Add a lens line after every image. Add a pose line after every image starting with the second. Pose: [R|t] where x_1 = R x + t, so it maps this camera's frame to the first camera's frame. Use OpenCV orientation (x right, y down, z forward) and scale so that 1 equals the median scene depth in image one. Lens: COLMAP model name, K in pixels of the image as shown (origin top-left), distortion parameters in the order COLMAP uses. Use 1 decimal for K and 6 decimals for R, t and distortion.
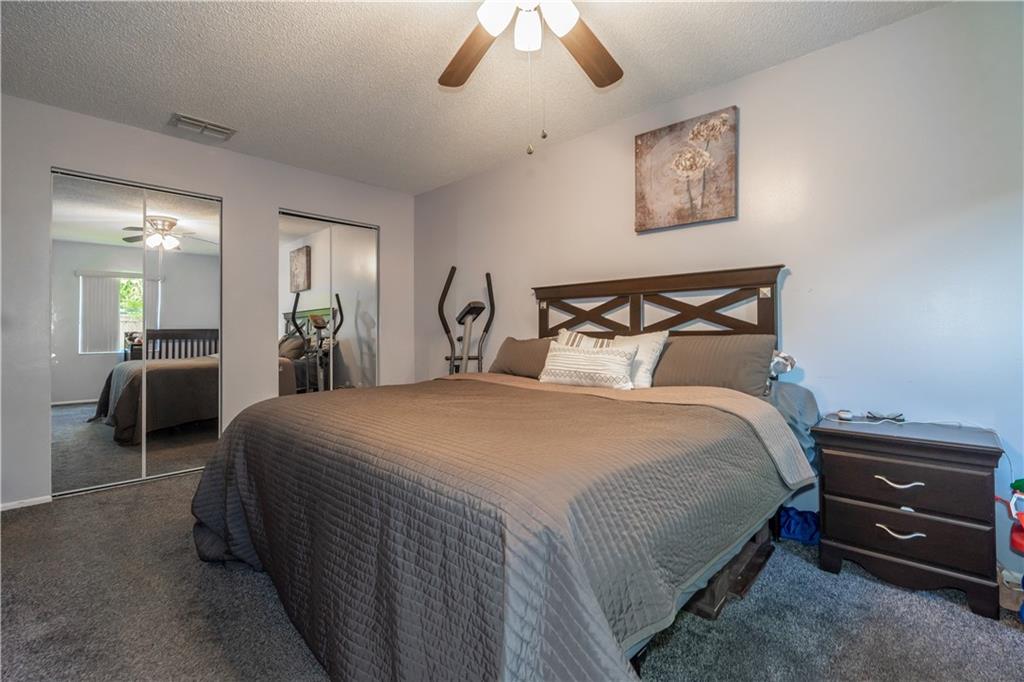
lens RADIAL K [[474.6, 0, 503.4], [0, 474.6, 325.4], [0, 0, 1]] dist [0.002884, 0.001147]
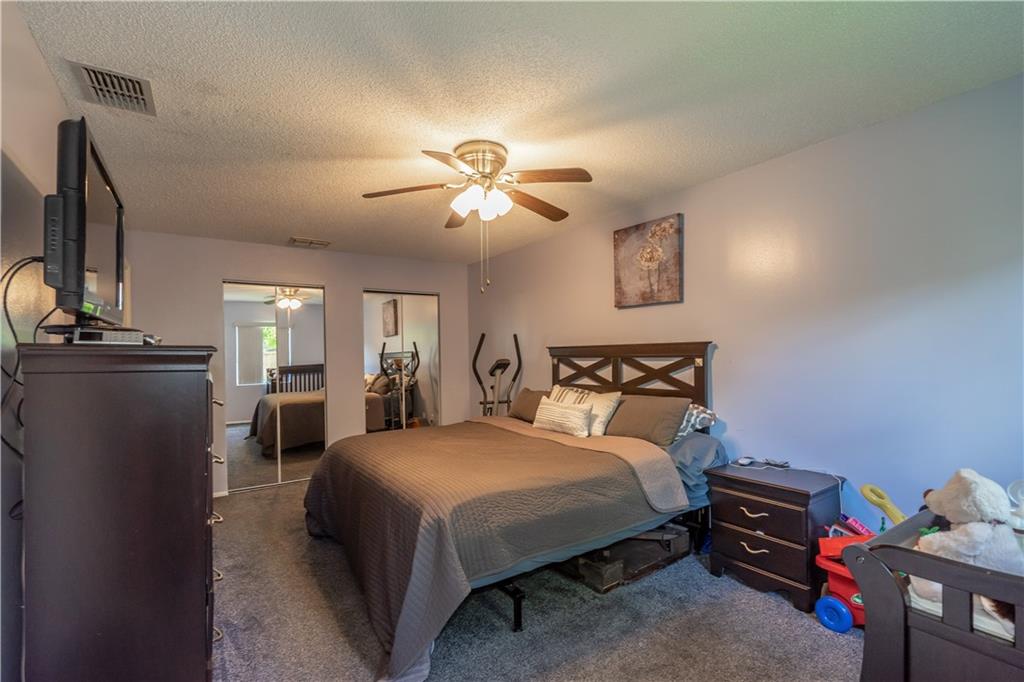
lens RADIAL K [[470.7, 0, 490.9], [0, 470.7, 353.2], [0, 0, 1]] dist [-0.004100, 0.000476]
pose [[0.974031, -0.013986, -0.225983, 0.251683], [0.016956, 0.999793, 0.011207, -0.100974], [0.225780, -0.014748, 0.974067, -0.308063]]
